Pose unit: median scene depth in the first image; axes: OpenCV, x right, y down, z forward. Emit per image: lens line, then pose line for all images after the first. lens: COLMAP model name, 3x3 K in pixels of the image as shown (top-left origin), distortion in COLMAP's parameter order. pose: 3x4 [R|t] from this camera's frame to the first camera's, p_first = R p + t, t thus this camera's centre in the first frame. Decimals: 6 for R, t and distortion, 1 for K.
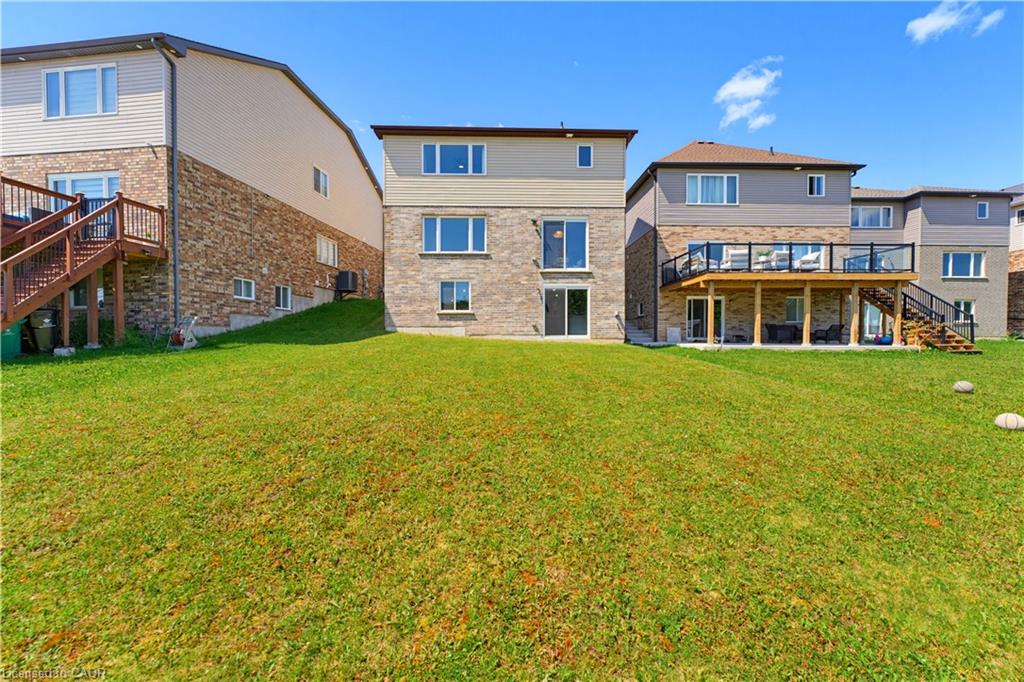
lens RADIAL K [[408.0, 0, 512.0], [0, 408.0, 341.0], [0, 0, 1]] dist [0.001153, 0.000359]
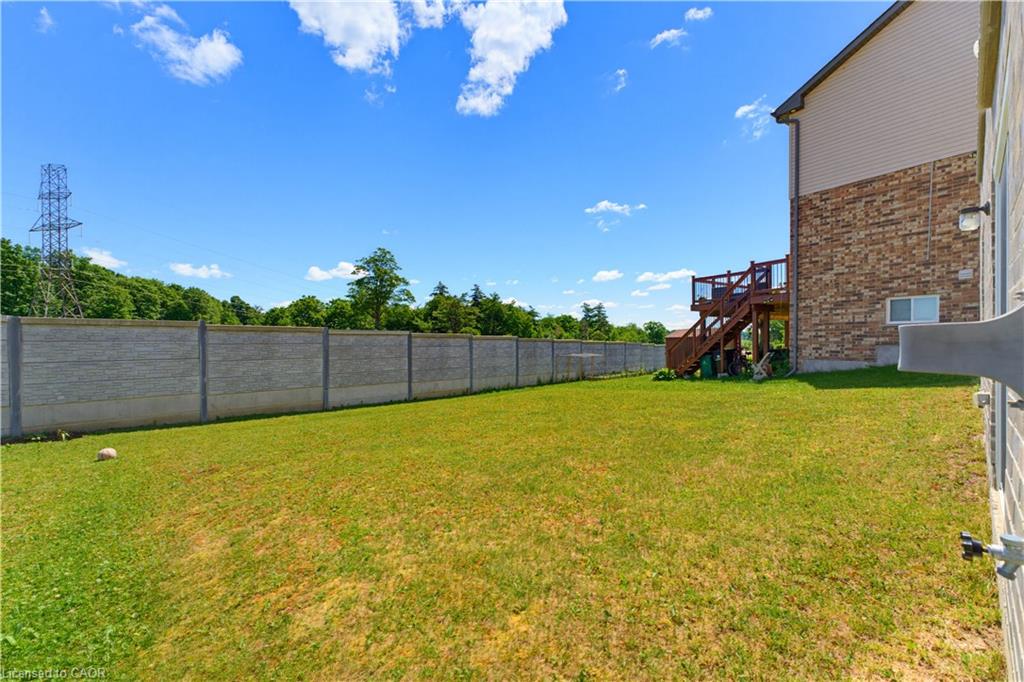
lens RADIAL K [[408.0, 0, 512.0], [0, 408.0, 341.0], [0, 0, 1]] dist [0.001153, 0.000359]
pose [[-0.770330, -0.000432, -0.637646, 0.340280], [-0.002900, 0.999992, 0.002827, -0.066052], [0.637639, 0.004027, -0.770325, 1.013994]]
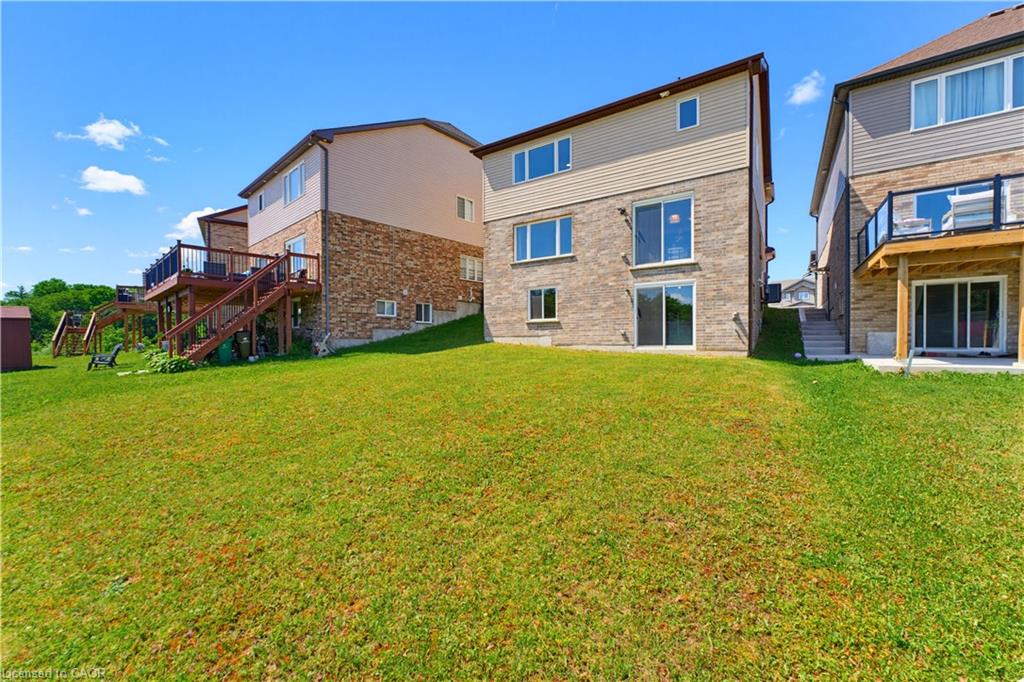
lens RADIAL K [[408.0, 0, 512.0], [0, 408.0, 341.0], [0, 0, 1]] dist [0.001153, 0.000359]
pose [[0.816291, -0.002796, -0.577634, 0.354618], [-0.000201, 0.999987, -0.005124, -0.018847], [0.577640, 0.004298, 0.816280, 0.180098]]
